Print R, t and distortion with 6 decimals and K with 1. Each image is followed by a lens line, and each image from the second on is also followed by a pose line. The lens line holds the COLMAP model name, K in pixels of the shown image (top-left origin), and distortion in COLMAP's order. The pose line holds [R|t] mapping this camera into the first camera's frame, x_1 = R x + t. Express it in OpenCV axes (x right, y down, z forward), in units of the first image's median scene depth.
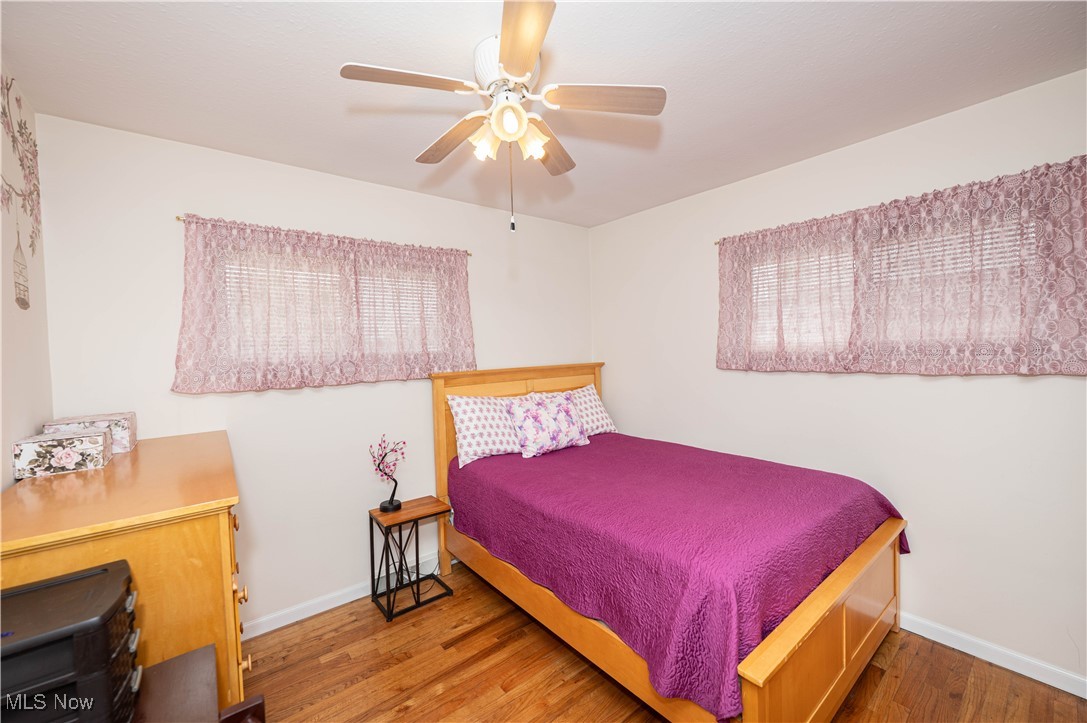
lens RADIAL K [[434.6, 0, 546.2], [0, 434.6, 363.9], [0, 0, 1]] dist [-0.001243, 0.000393]
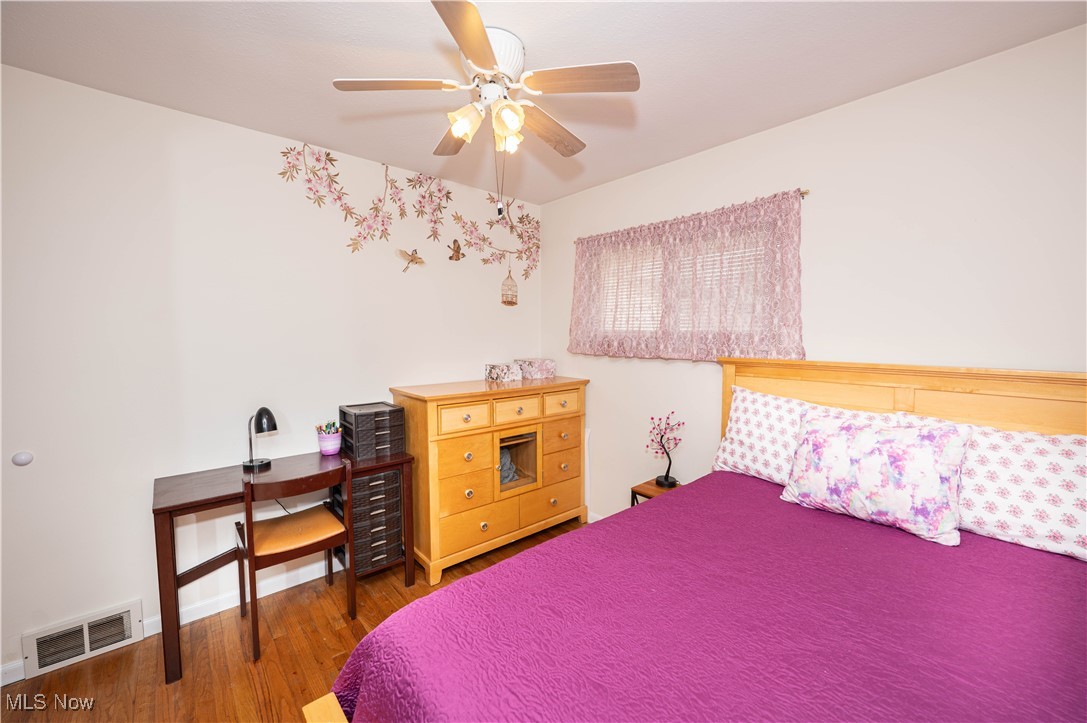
lens RADIAL K [[434.6, 0, 546.2], [0, 434.6, 363.9], [0, 0, 1]] dist [-0.001243, 0.000393]
pose [[0.042820, 0.105215, -0.993527, 0.577108], [-0.042100, 0.993746, 0.103424, -0.038775], [0.998195, 0.037399, 0.046982, 0.622121]]
